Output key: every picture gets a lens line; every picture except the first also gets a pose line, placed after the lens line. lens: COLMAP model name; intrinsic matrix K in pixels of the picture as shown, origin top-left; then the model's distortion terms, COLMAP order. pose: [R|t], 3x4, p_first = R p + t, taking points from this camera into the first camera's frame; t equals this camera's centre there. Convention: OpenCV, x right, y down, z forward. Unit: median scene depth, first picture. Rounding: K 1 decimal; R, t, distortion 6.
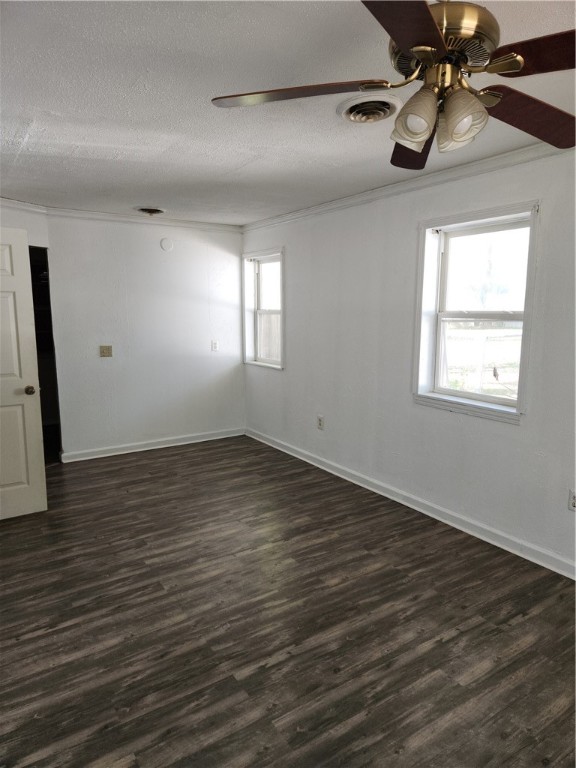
lens RADIAL K [[517.1, 0, 287.9], [0, 517.1, 380.4], [0, 0, 1]] dist [0.070578, -0.061906]
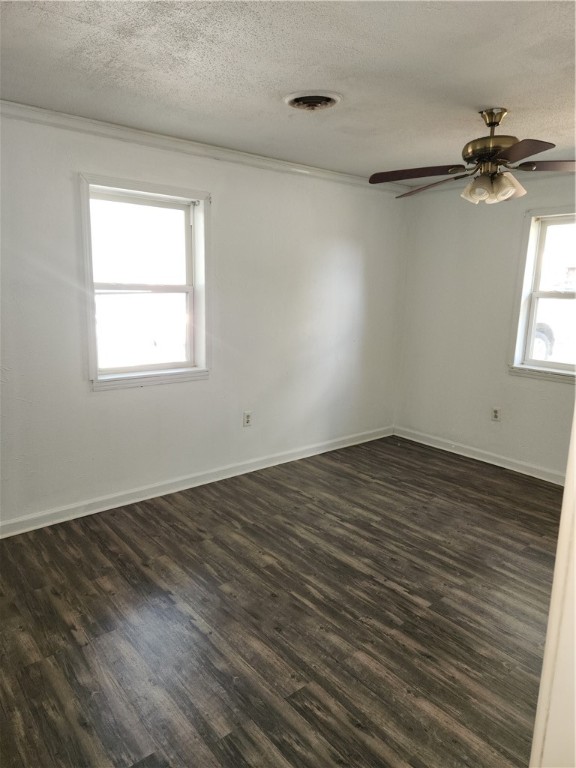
lens RADIAL K [[517.1, 0, 287.9], [0, 517.1, 380.4], [0, 0, 1]] dist [0.070578, -0.061906]
pose [[-0.110701, -0.192729, 0.974988, -0.928146], [0.119665, 0.971295, 0.205586, -0.169598], [-0.986623, 0.139431, -0.084460, 1.119796]]
